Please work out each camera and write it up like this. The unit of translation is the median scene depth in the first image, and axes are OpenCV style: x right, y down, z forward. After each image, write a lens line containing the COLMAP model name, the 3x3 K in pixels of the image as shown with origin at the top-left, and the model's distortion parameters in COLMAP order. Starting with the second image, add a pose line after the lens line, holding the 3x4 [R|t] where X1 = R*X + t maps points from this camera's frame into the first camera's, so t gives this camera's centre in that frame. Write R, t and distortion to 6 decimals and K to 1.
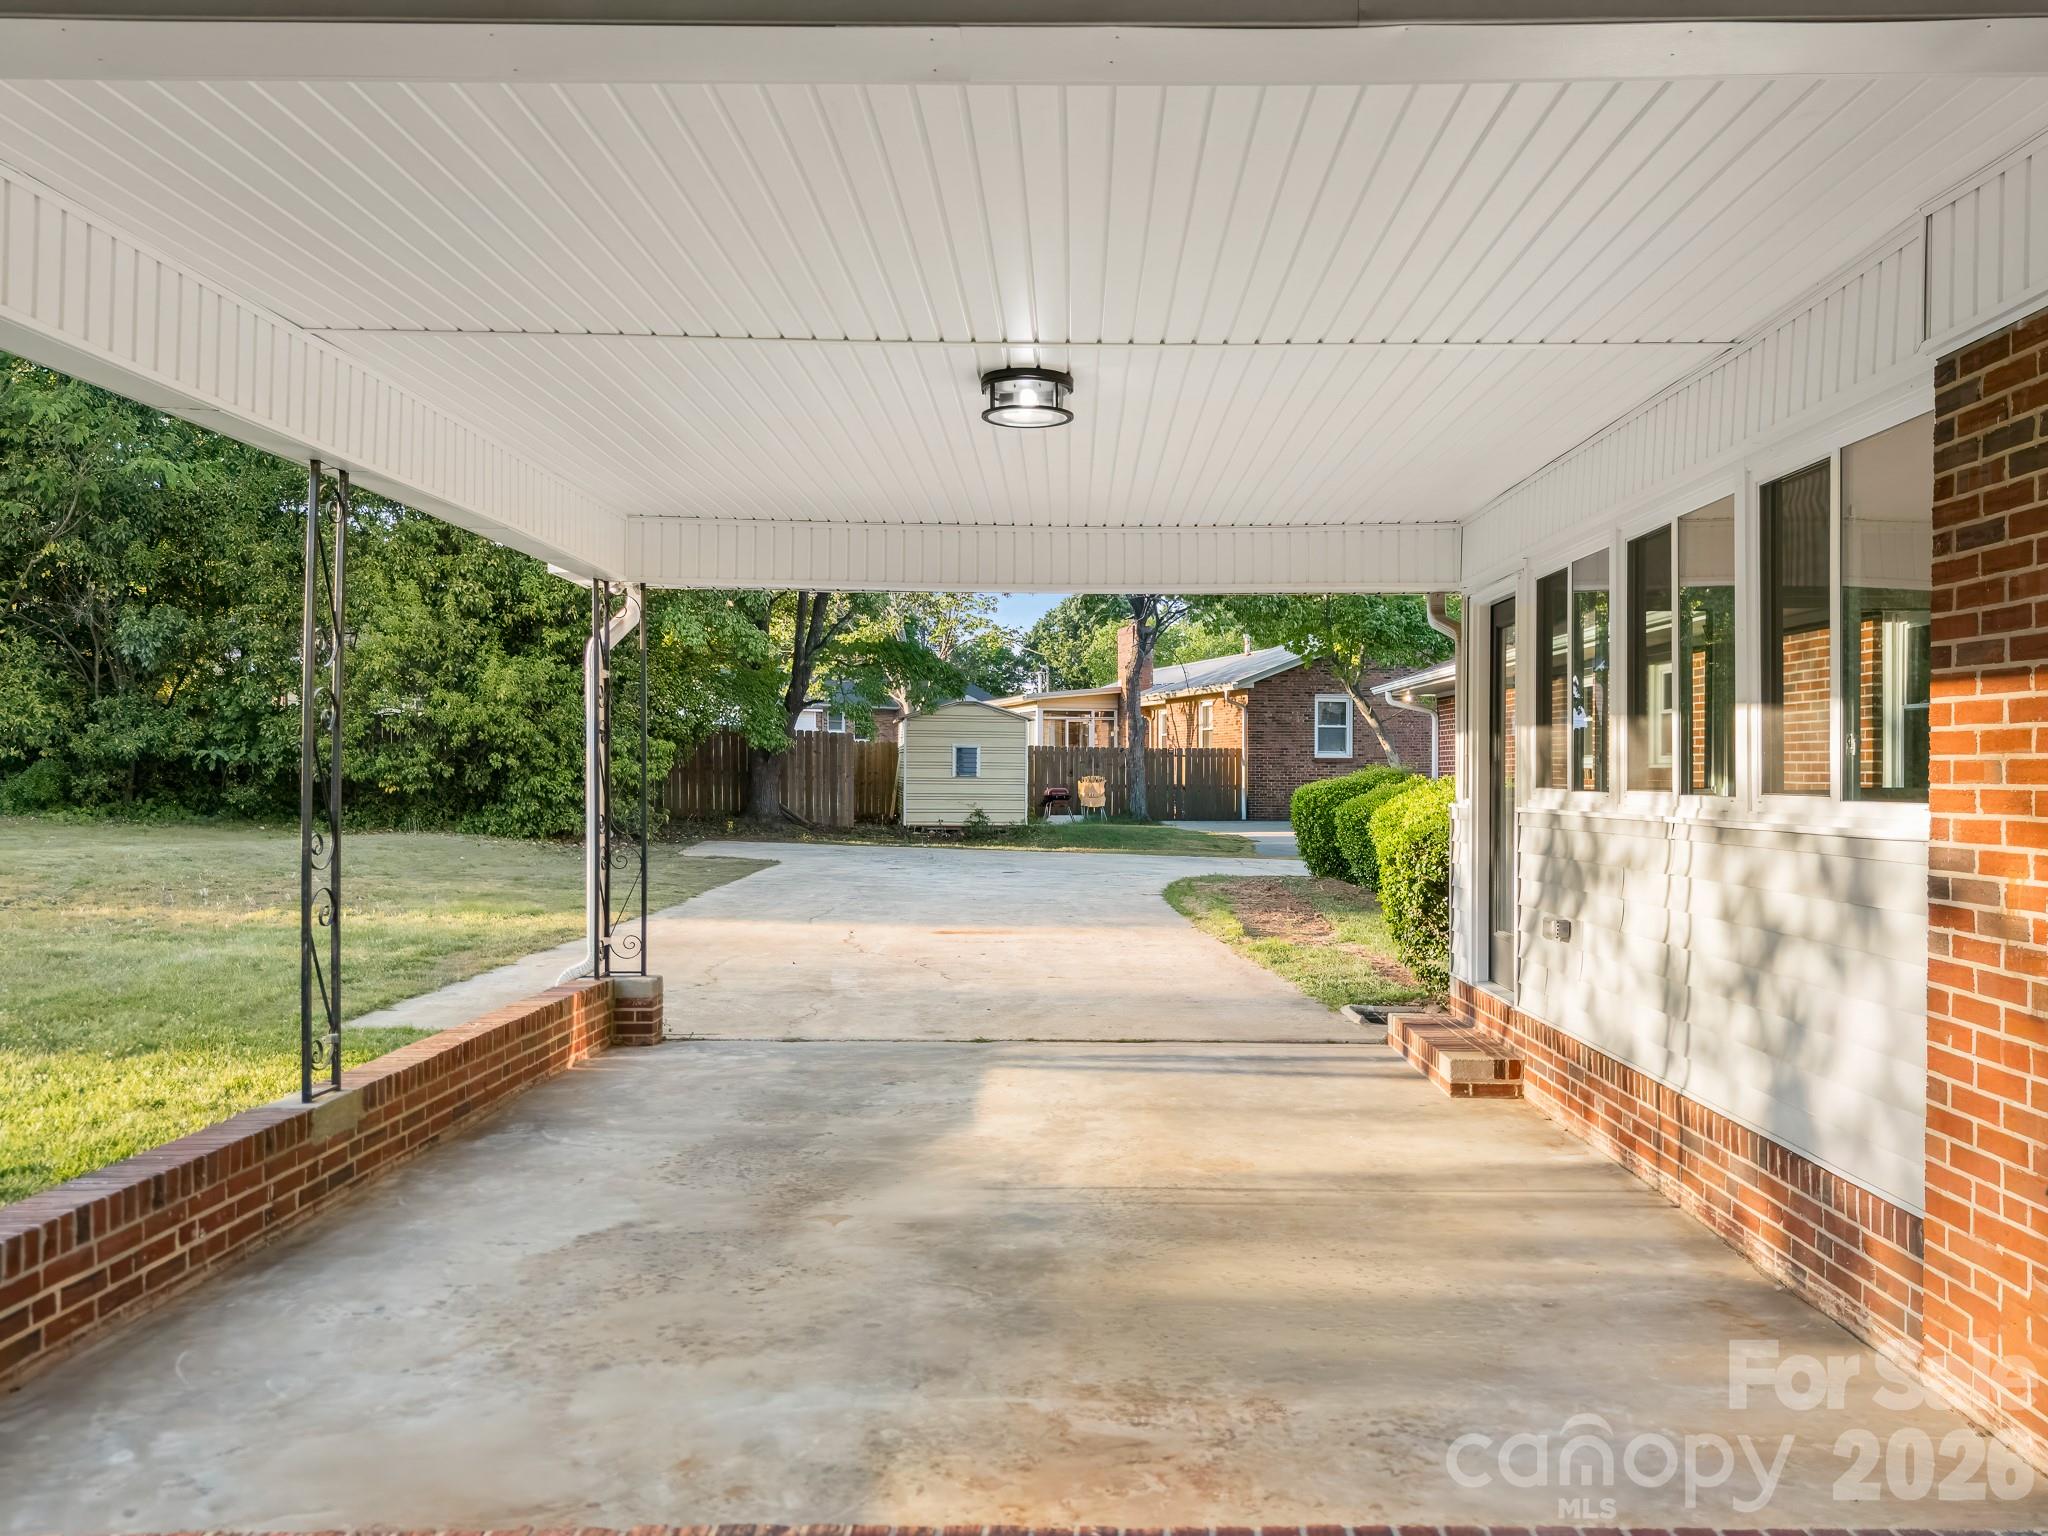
lens RADIAL K [[1558.3, 0, 1027.6], [0, 1558.3, 763.9], [0, 0, 1]] dist [0.058919, -0.046283]
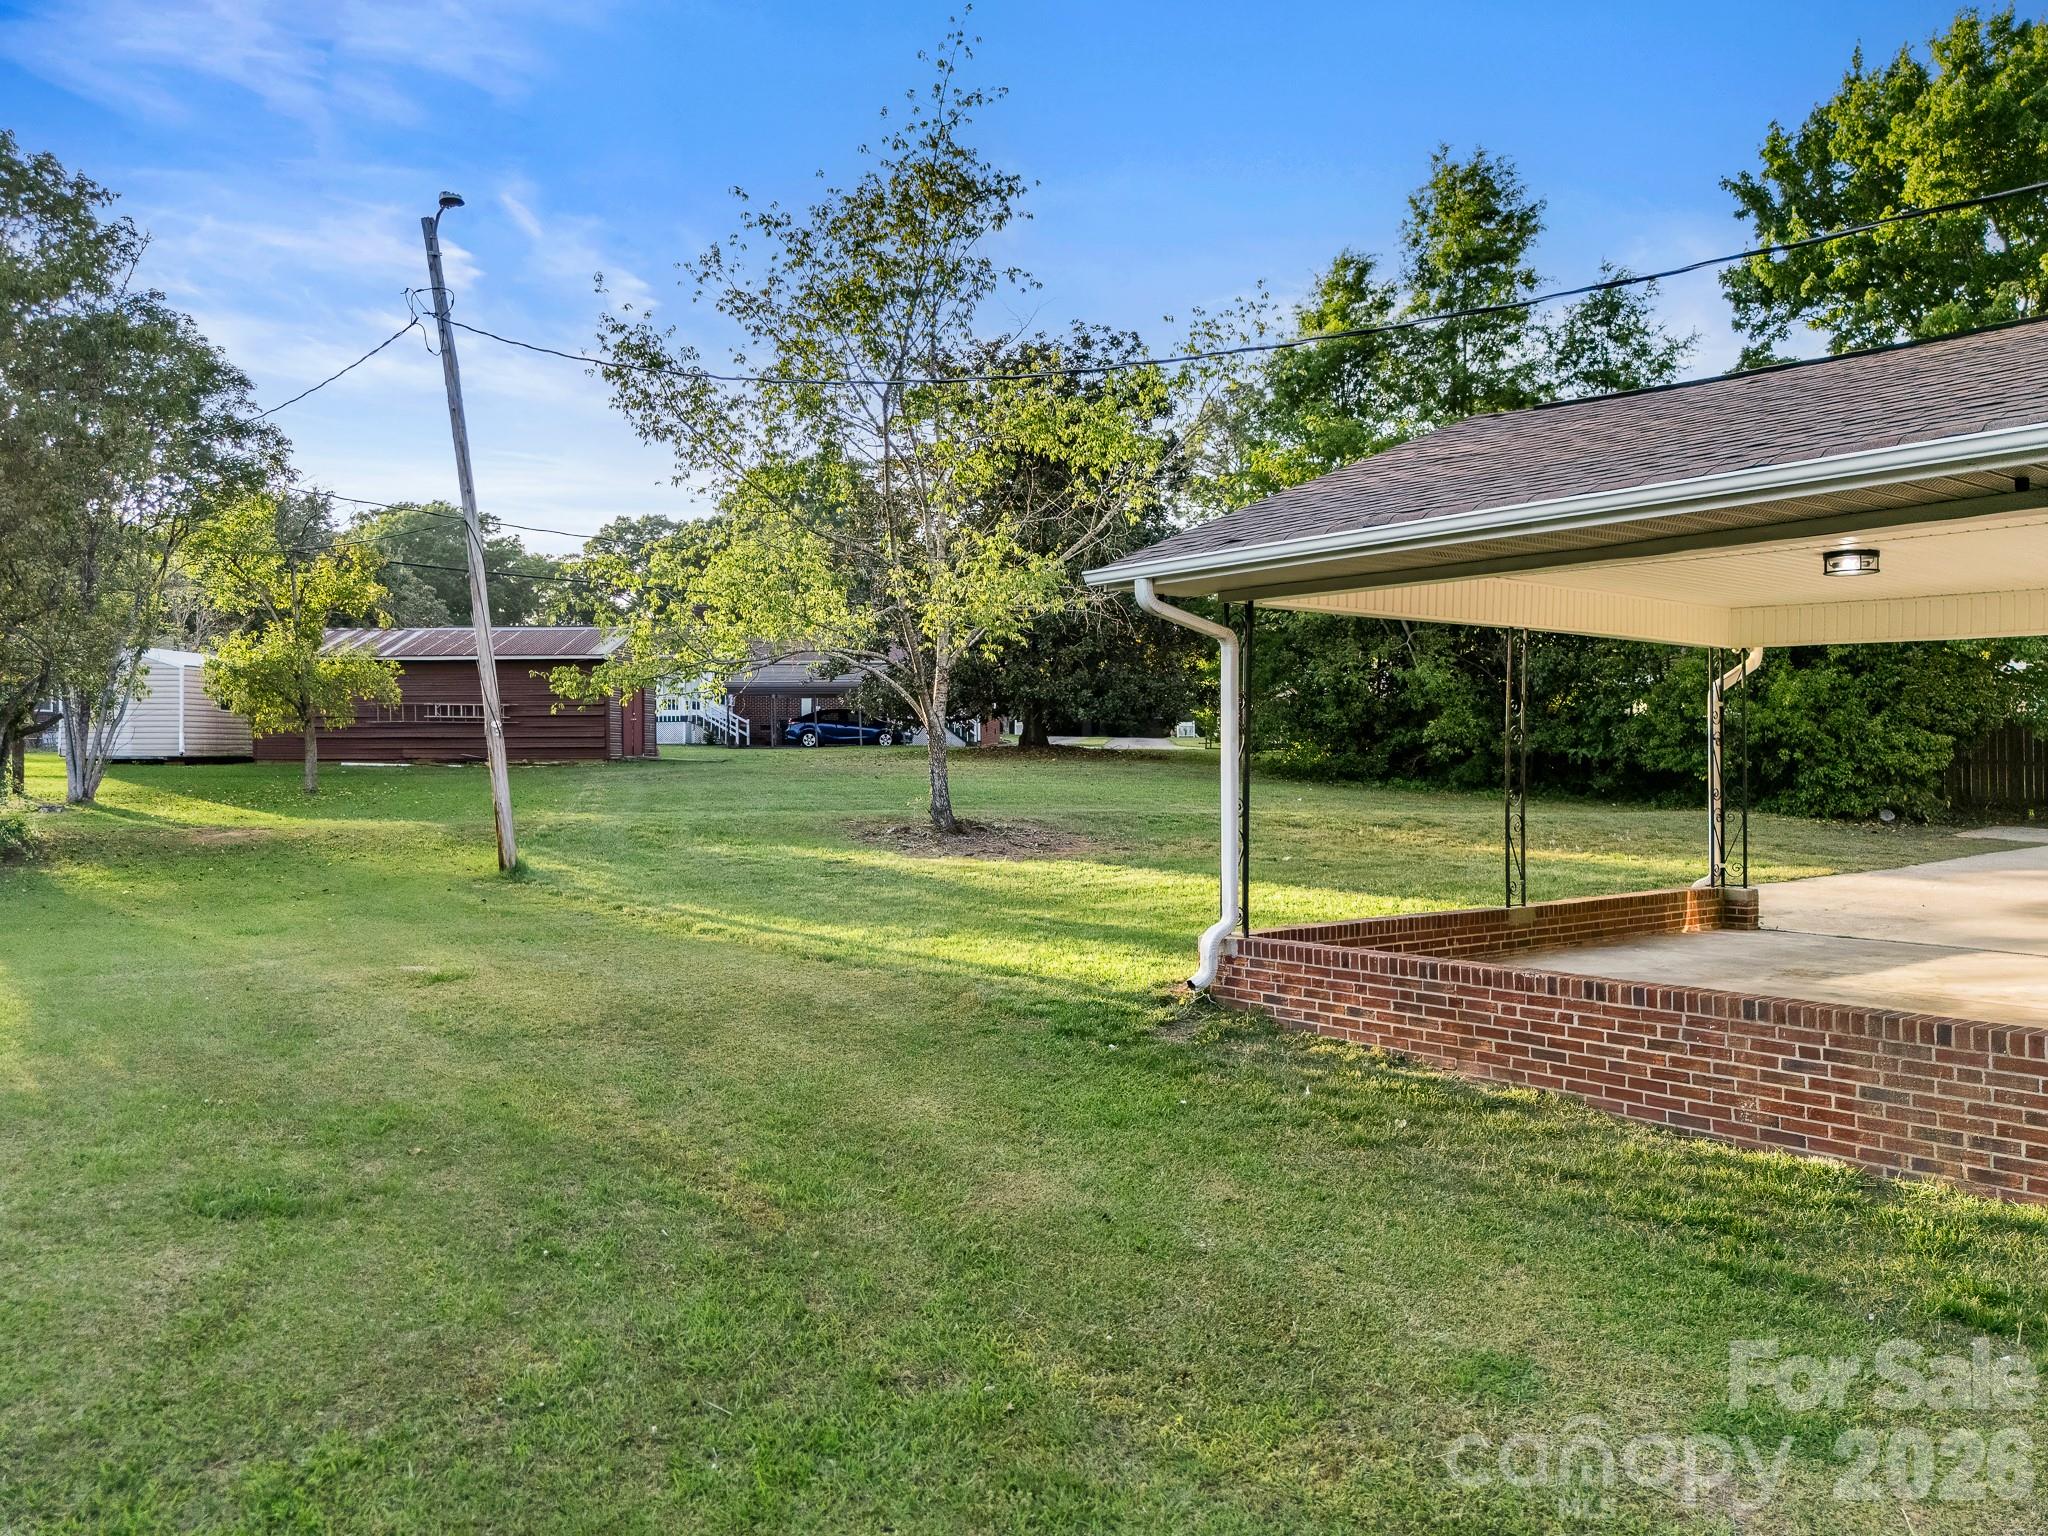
lens RADIAL K [[1558.3, 0, 1025.2], [0, 1558.3, 766.8], [0, 0, 1]] dist [0.058919, -0.046283]
pose [[0.649120, -0.002287, -0.760683, 0.220971], [0.007521, 0.999966, 0.003412, -0.001105], [0.760649, -0.007935, 0.649115, -0.272755]]
